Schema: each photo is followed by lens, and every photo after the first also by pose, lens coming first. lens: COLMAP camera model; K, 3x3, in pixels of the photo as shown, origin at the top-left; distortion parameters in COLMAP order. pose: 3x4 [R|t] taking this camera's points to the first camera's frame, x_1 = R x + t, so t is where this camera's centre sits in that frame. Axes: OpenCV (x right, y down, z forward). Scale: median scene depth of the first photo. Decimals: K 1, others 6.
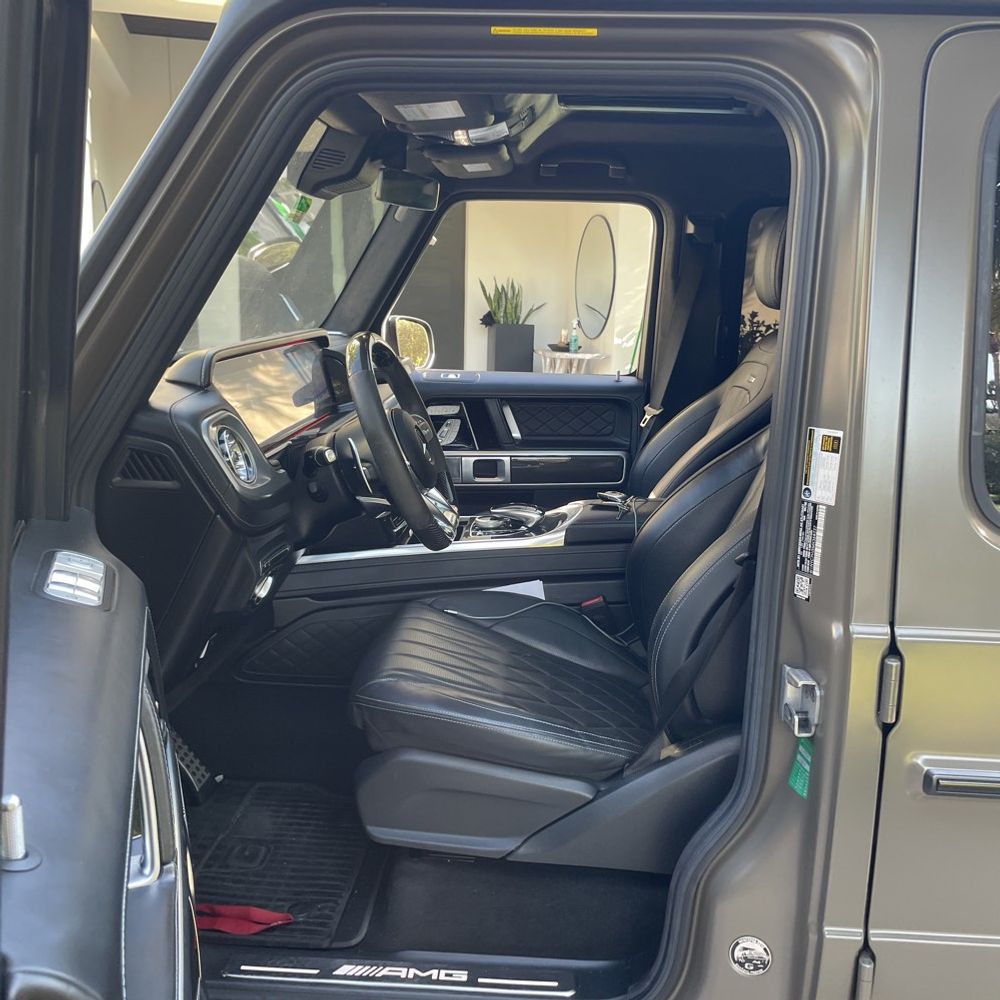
lens RADIAL K [[1006.4, 0, 500.0], [0, 1006.4, 500.0], [0, 0, 1]] dist [0.097186, -0.134006]
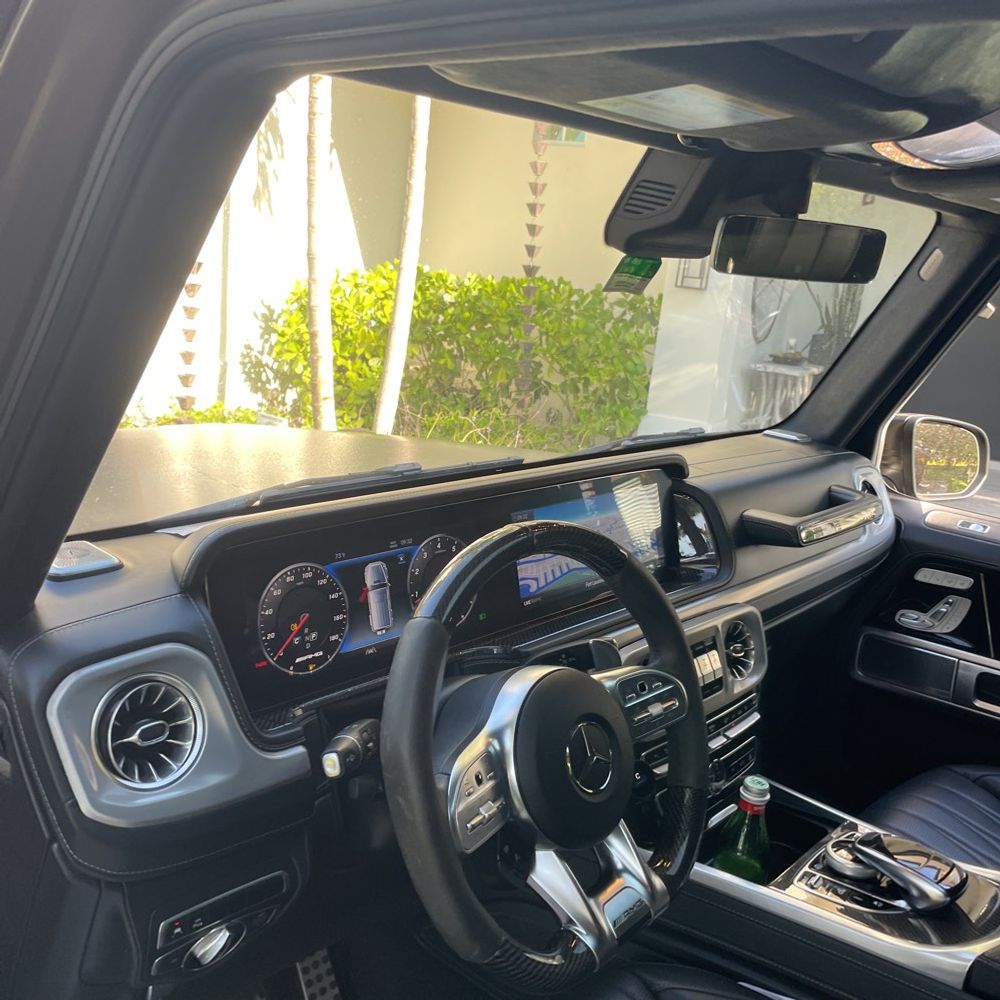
lens RADIAL K [[1006.4, 0, 500.0], [0, 1006.4, 500.0], [0, 0, 1]] dist [0.097186, -0.134006]
pose [[0.769127, 0.206153, -0.604934, 0.130373], [-0.203519, 0.976275, 0.073941, -0.161175], [0.605825, 0.066245, 0.792835, 0.420758]]
